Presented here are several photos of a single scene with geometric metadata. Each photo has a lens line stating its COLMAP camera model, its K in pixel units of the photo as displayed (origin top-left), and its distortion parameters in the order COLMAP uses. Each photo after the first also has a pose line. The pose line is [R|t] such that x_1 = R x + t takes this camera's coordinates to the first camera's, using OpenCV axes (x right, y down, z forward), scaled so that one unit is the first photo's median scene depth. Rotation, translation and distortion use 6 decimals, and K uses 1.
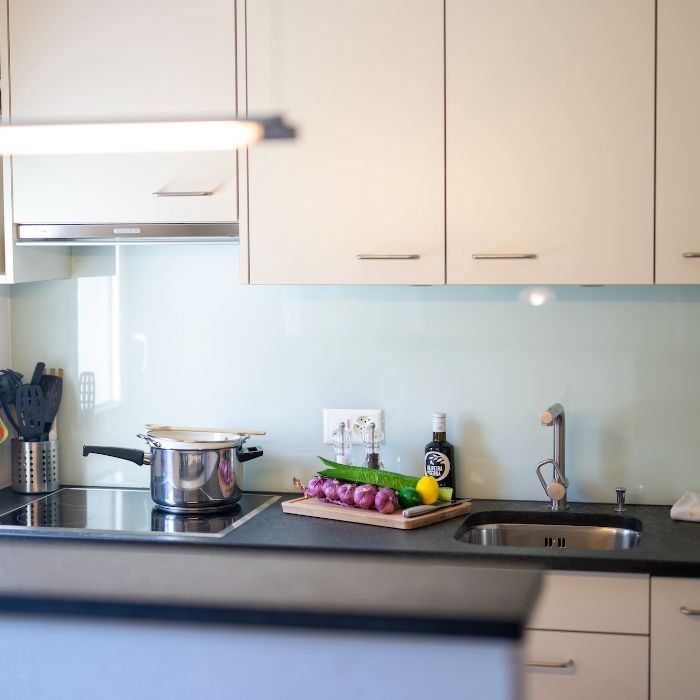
lens RADIAL K [[1514.3, 0, 350.0], [0, 1514.3, 350.0], [0, 0, 1]] dist [-0.038418, -0.406453]
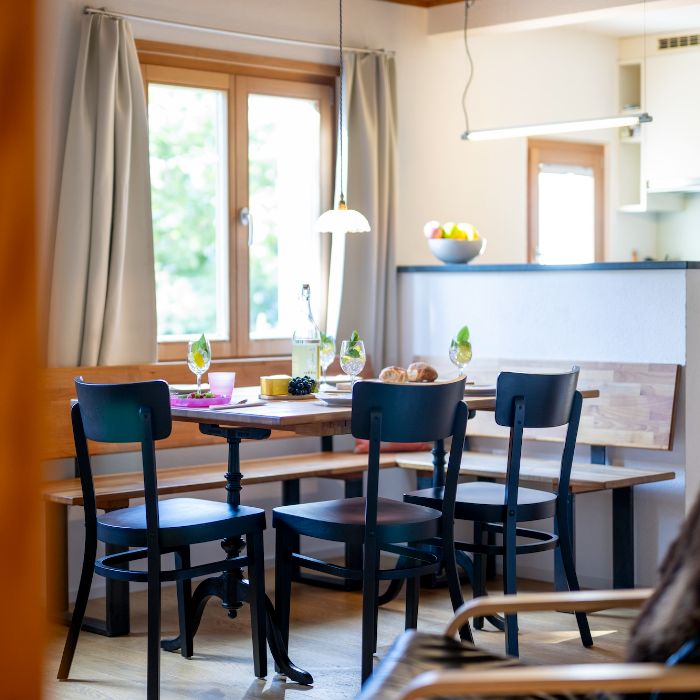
lens RADIAL K [[1514.3, 0, 350.0], [0, 1514.3, 350.0], [0, 0, 1]] dist [-0.038418, -0.406453]
pose [[0.844549, 0.023410, -0.534966, 0.533889], [-0.037405, 0.999183, -0.015328, 0.190159], [0.534170, 0.032956, 0.844735, -0.911332]]
